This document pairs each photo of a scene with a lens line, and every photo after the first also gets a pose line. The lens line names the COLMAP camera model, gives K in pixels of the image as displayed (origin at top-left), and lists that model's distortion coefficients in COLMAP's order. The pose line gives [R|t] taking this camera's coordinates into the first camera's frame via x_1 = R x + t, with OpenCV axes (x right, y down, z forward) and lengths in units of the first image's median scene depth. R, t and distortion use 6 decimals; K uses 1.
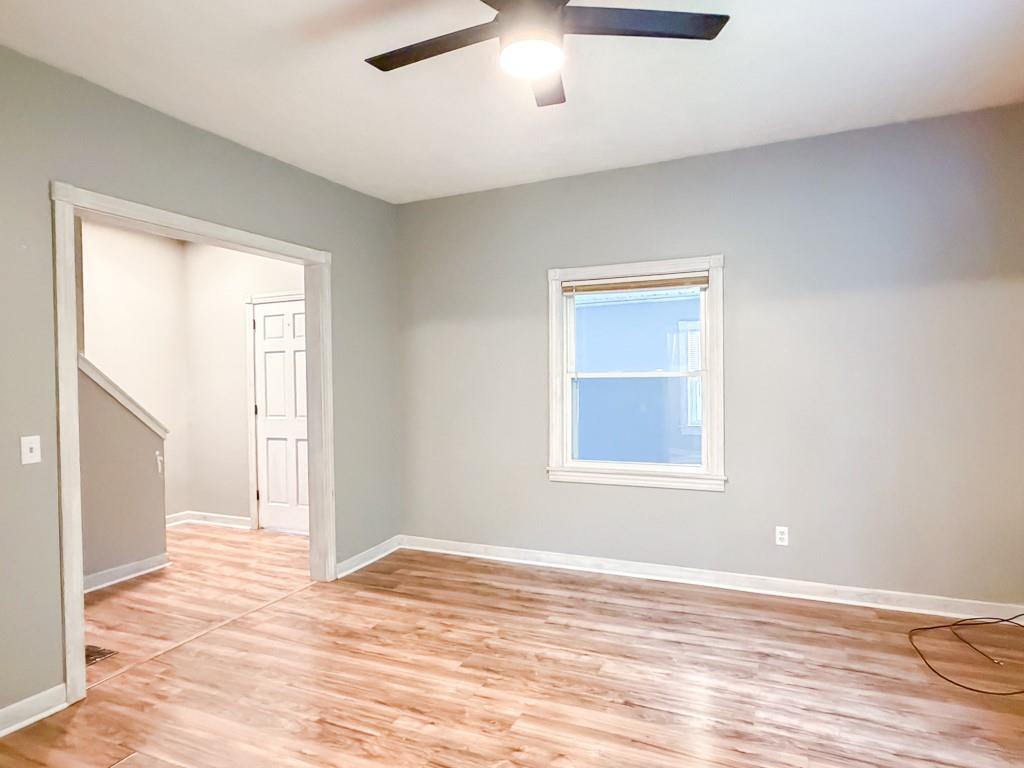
lens RADIAL K [[594.3, 0, 512.4], [0, 594.3, 383.4], [0, 0, 1]] dist [0.000314, 0.000013]
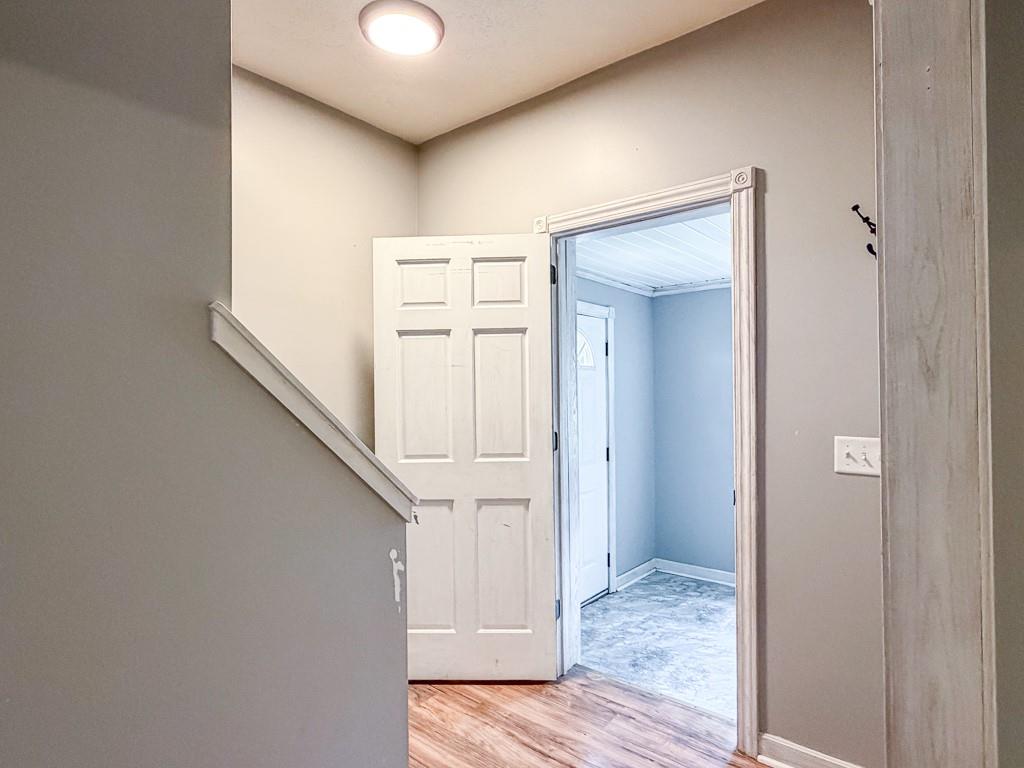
lens RADIAL K [[579.2, 0, 510.9], [0, 579.2, 386.4], [0, 0, 1]] dist [-0.001756, 0.000051]
pose [[0.963598, 0.005258, -0.267304, -0.407923], [-0.009015, 0.999877, -0.012832, 0.003916], [0.267204, 0.014775, 0.963527, 0.626892]]
